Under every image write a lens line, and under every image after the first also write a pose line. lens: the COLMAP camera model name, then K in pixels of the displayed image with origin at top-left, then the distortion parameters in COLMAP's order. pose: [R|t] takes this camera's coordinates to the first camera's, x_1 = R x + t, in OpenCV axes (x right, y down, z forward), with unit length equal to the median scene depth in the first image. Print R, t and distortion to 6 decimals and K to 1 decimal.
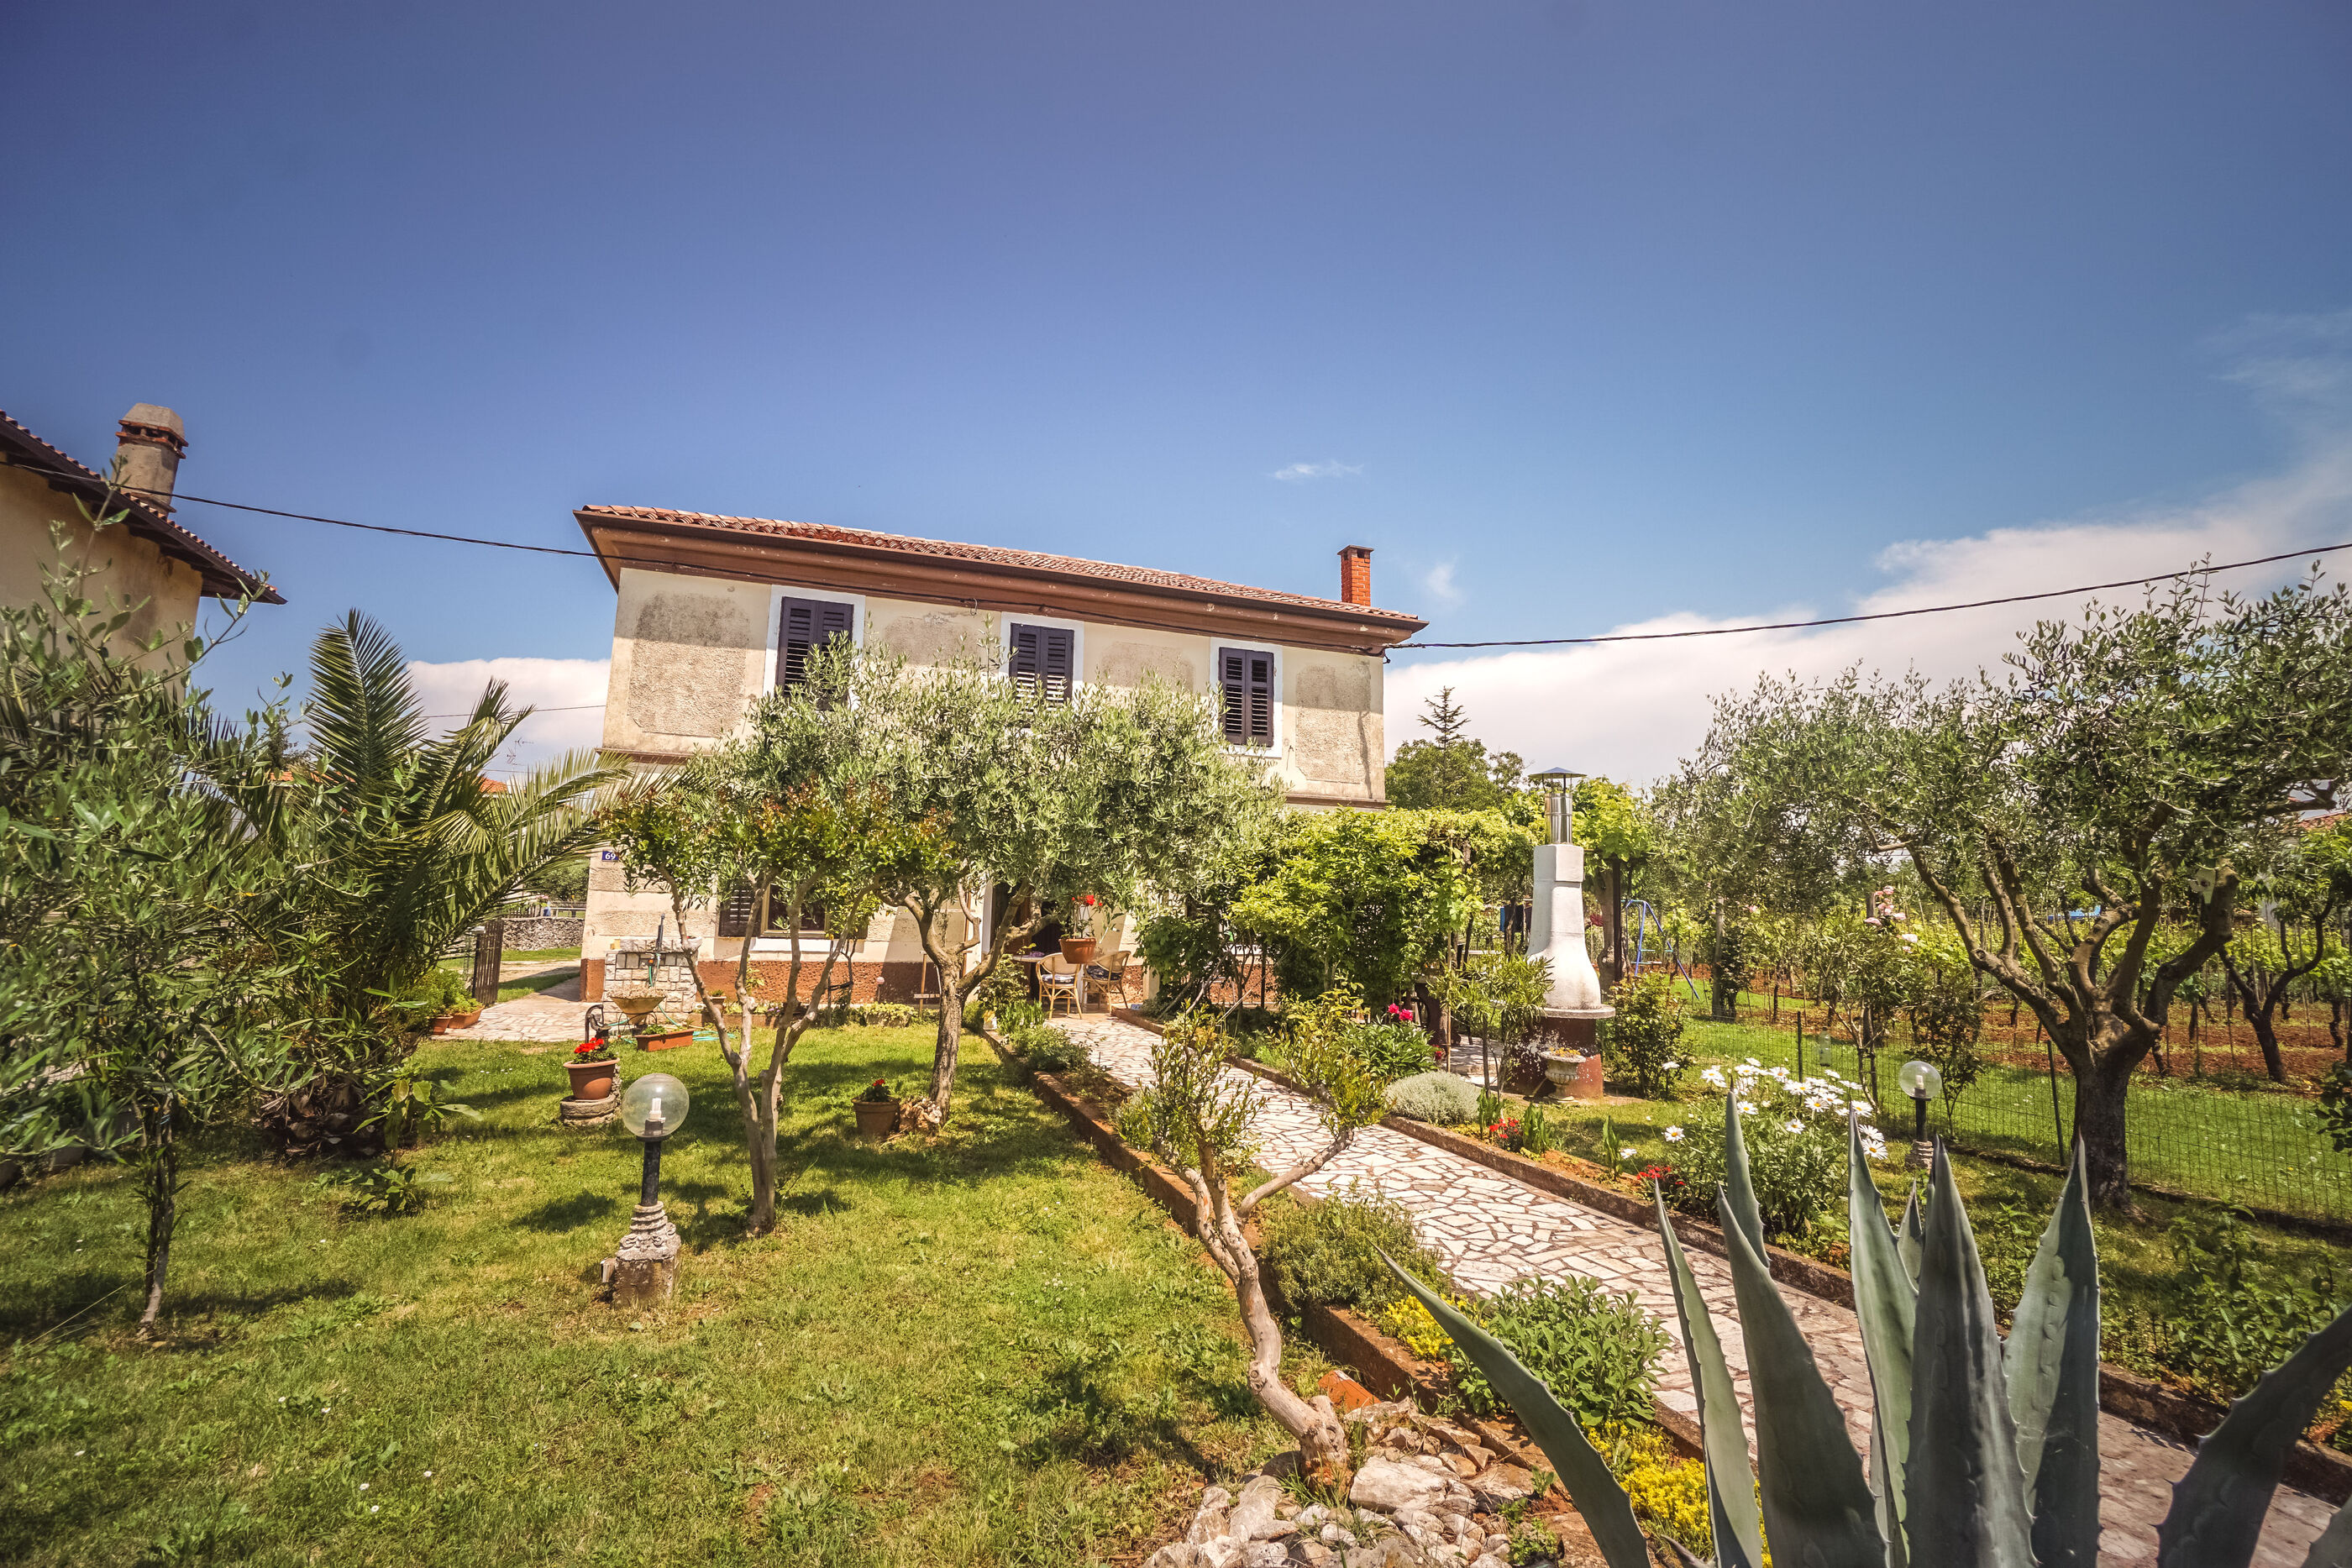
lens RADIAL K [[1037.5, 0, 1177.6], [0, 1037.5, 781.4], [0, 0, 1]] dist [-0.056131, 0.019191]
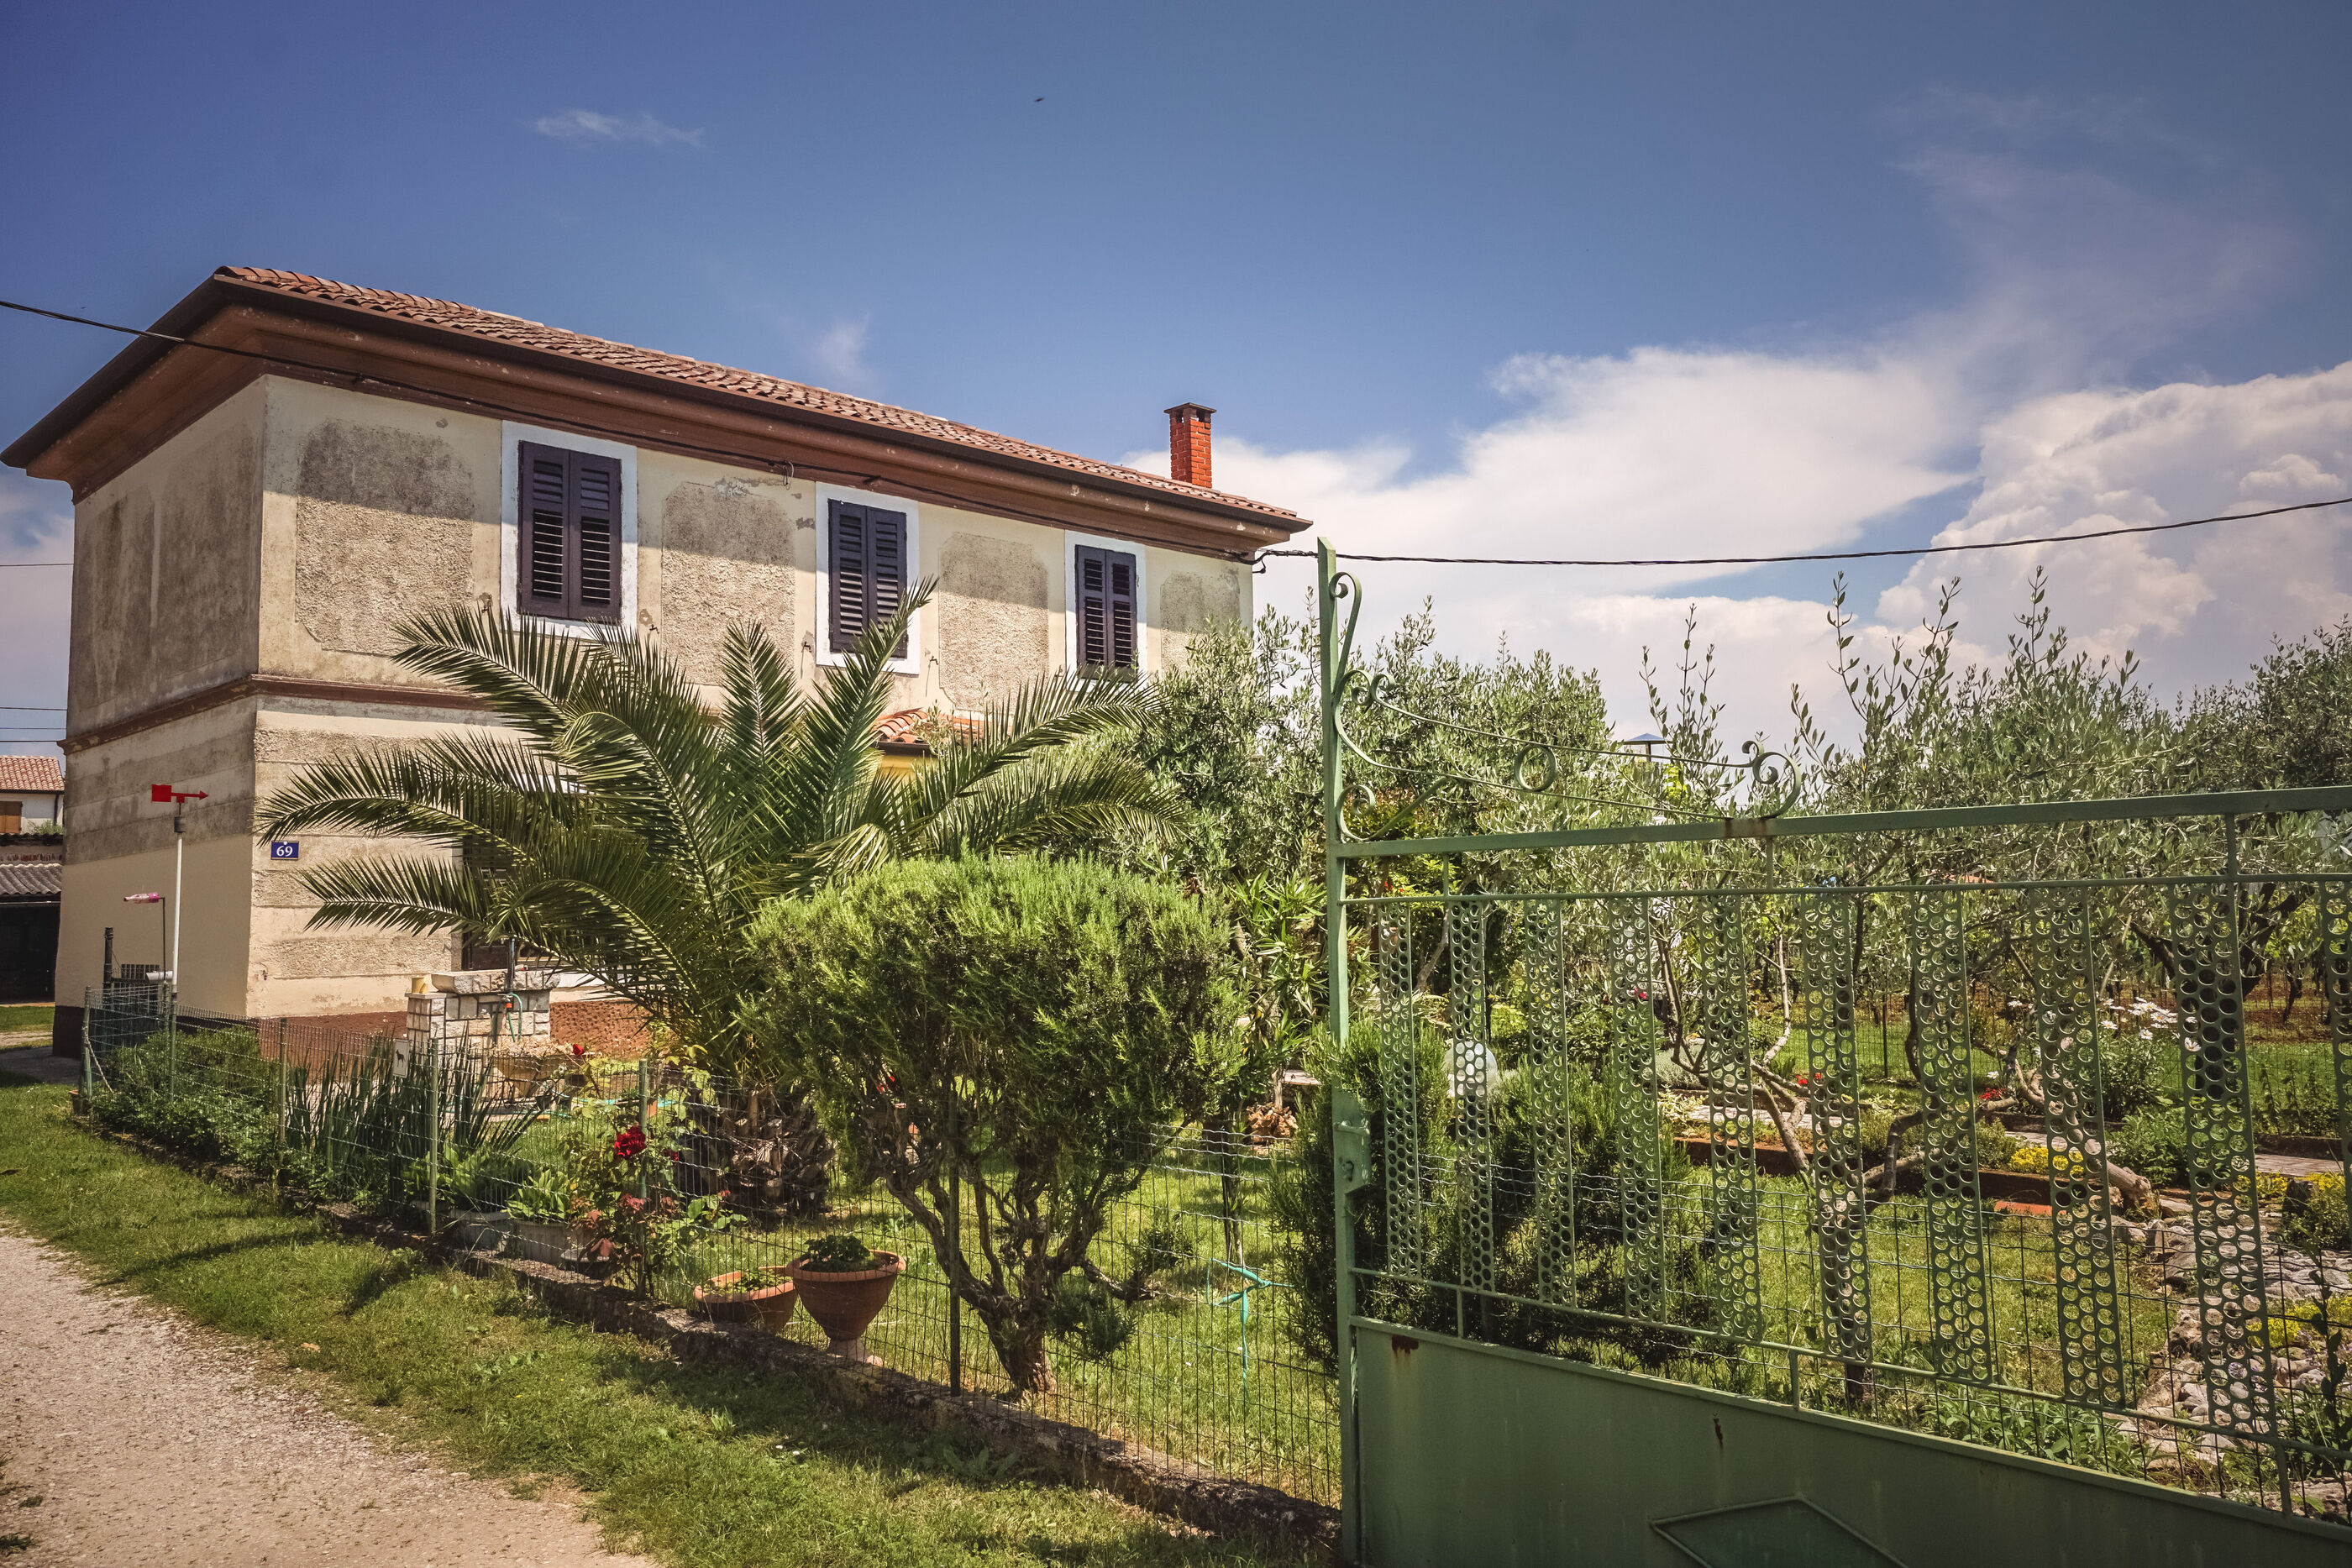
lens RADIAL K [[1711.4, 0, 1162.2], [0, 1711.4, 805.8], [0, 0, 1]] dist [0.030979, 0.003341]
pose [[0.914647, -0.008867, 0.404156, -0.720793], [-0.019452, 0.997636, 0.065908, -0.048971], [-0.403785, -0.068144, 0.912312, -0.252547]]
